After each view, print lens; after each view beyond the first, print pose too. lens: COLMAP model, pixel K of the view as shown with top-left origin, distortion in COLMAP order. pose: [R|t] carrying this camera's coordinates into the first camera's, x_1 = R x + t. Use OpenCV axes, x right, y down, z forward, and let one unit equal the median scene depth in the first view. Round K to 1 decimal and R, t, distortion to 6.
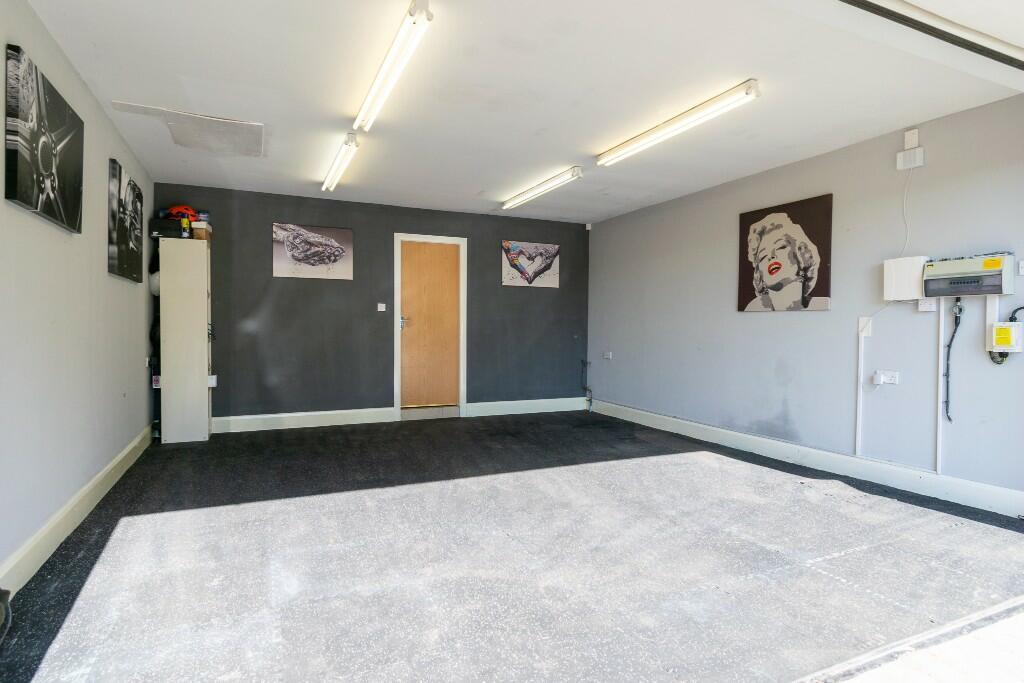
lens RADIAL K [[556.8, 0, 512.7], [0, 556.8, 336.9], [0, 0, 1]] dist [-0.000854, -0.000226]
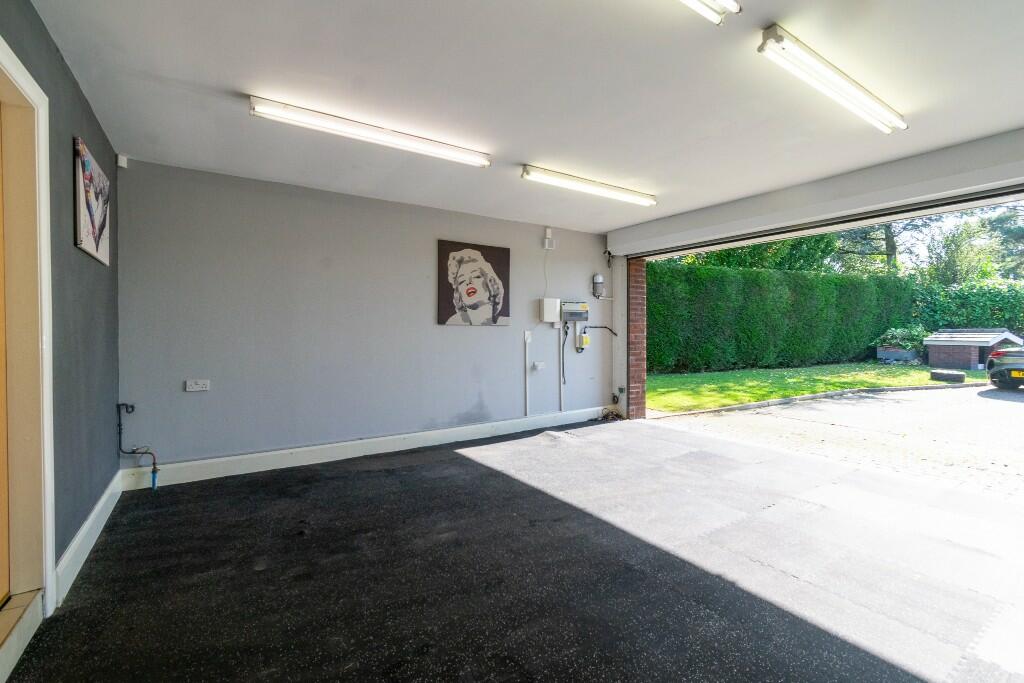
lens RADIAL K [[451.0, 0, 513.8], [0, 451.0, 338.3], [0, 0, 1]] dist [-0.001375, -0.000445]
pose [[-0.160858, -0.024257, 0.986679, -0.598435], [0.016810, 0.999486, 0.027313, -0.044757], [-0.986834, 0.020980, -0.160367, 1.113861]]
